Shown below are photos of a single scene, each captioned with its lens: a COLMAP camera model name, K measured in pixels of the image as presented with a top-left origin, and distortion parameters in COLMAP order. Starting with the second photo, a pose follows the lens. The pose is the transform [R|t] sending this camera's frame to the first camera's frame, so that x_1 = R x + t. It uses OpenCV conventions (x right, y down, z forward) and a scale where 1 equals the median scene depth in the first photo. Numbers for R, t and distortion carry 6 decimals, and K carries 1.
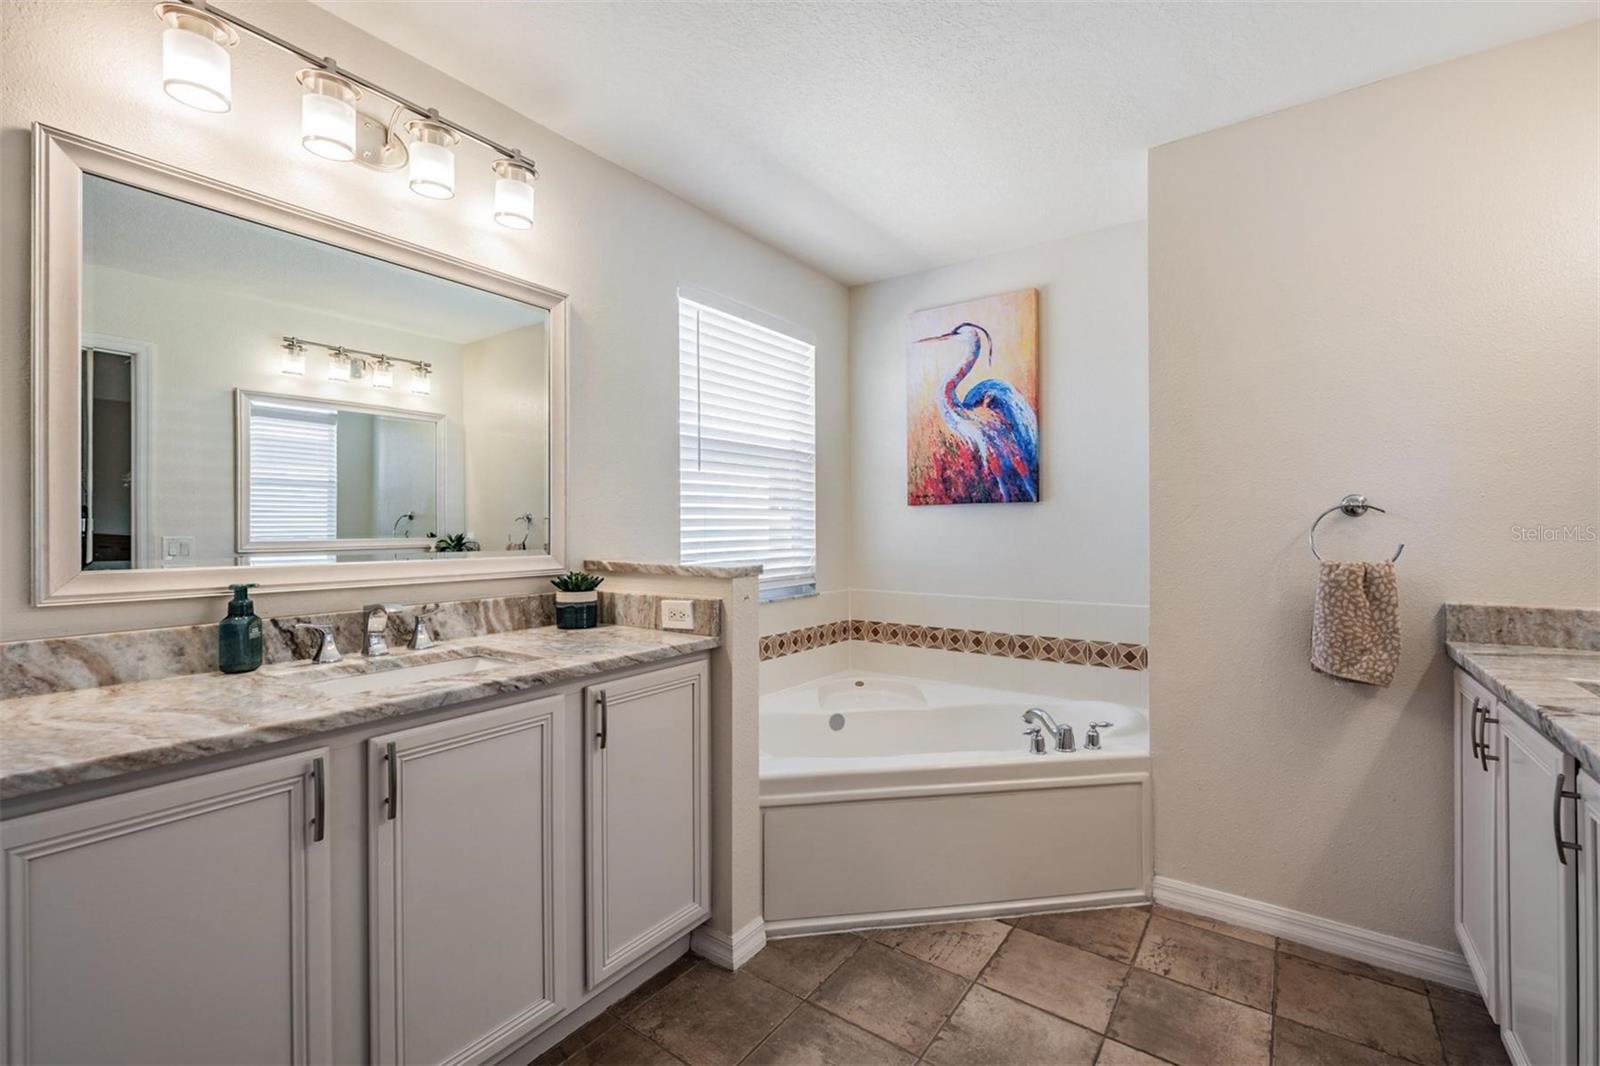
lens RADIAL K [[690.4, 0, 801.9], [0, 690.4, 512.8], [0, 0, 1]] dist [-0.000293, -0.000087]
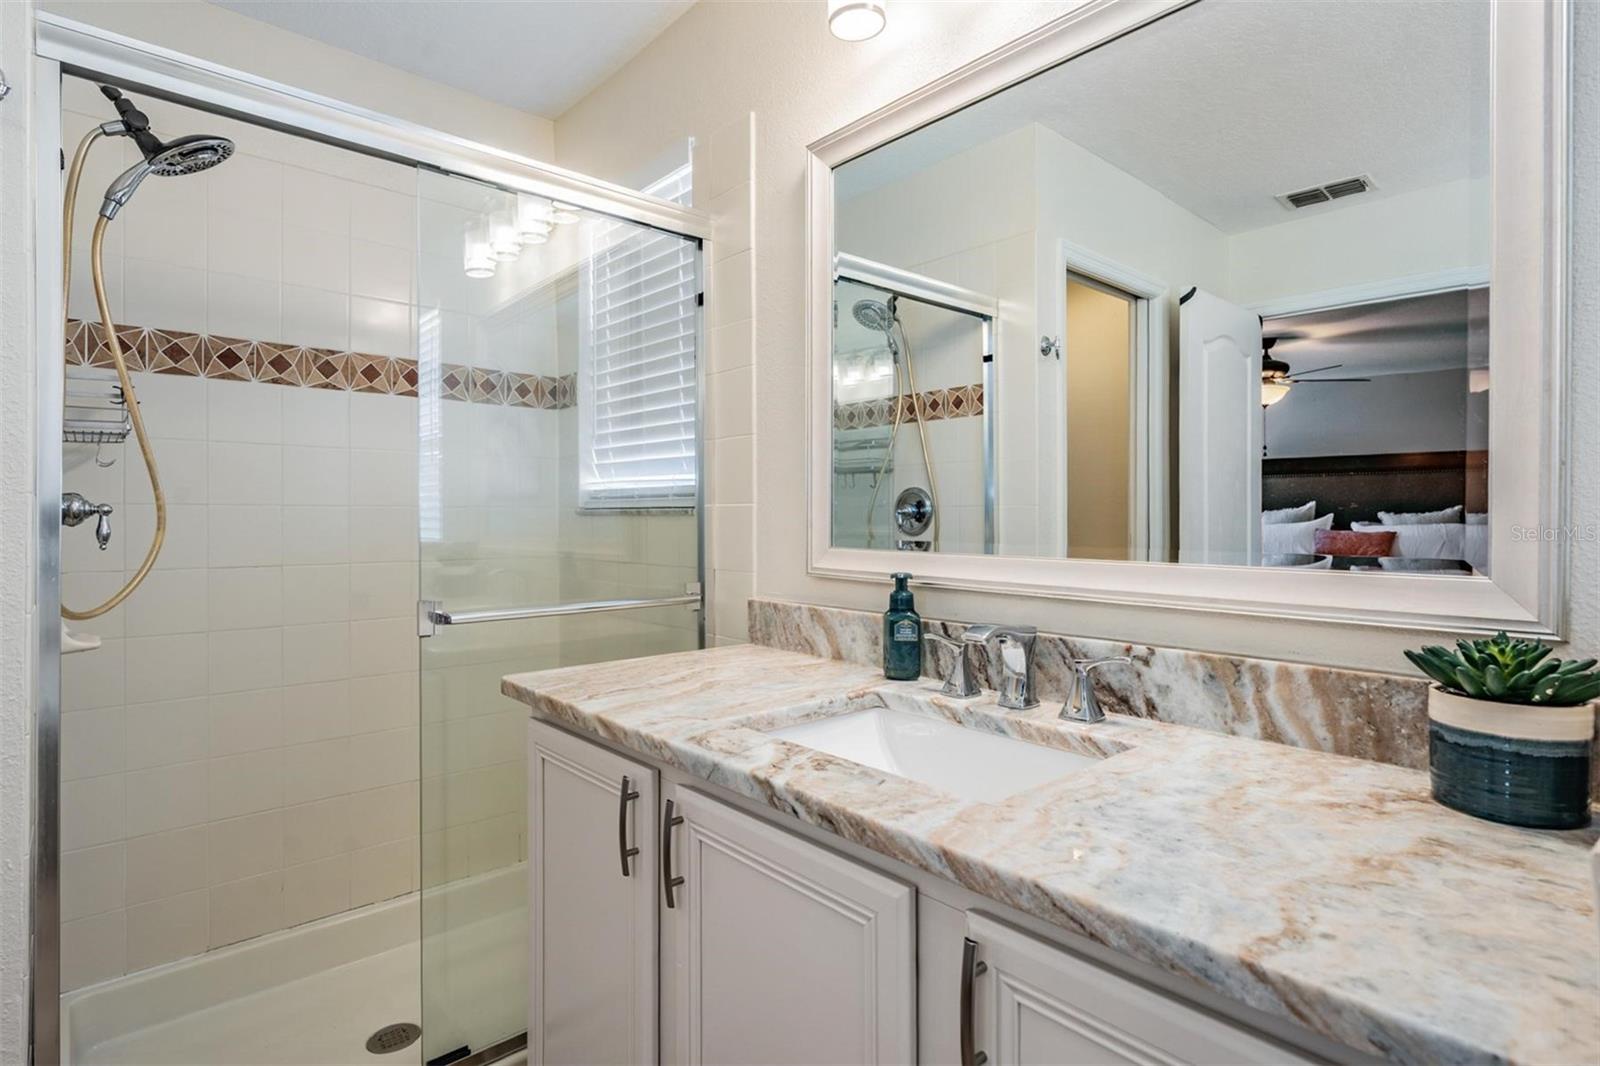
lens RADIAL K [[785.2, 0, 800.0], [0, 785.2, 533.0], [0, 0, 1]] dist [0.000029, 0.000034]
pose [[-0.189797, 0.013522, -0.981730, 0.116239], [0.010140, 0.999879, 0.011812, 0.038164], [0.981771, -0.007713, -0.189912, 0.932049]]
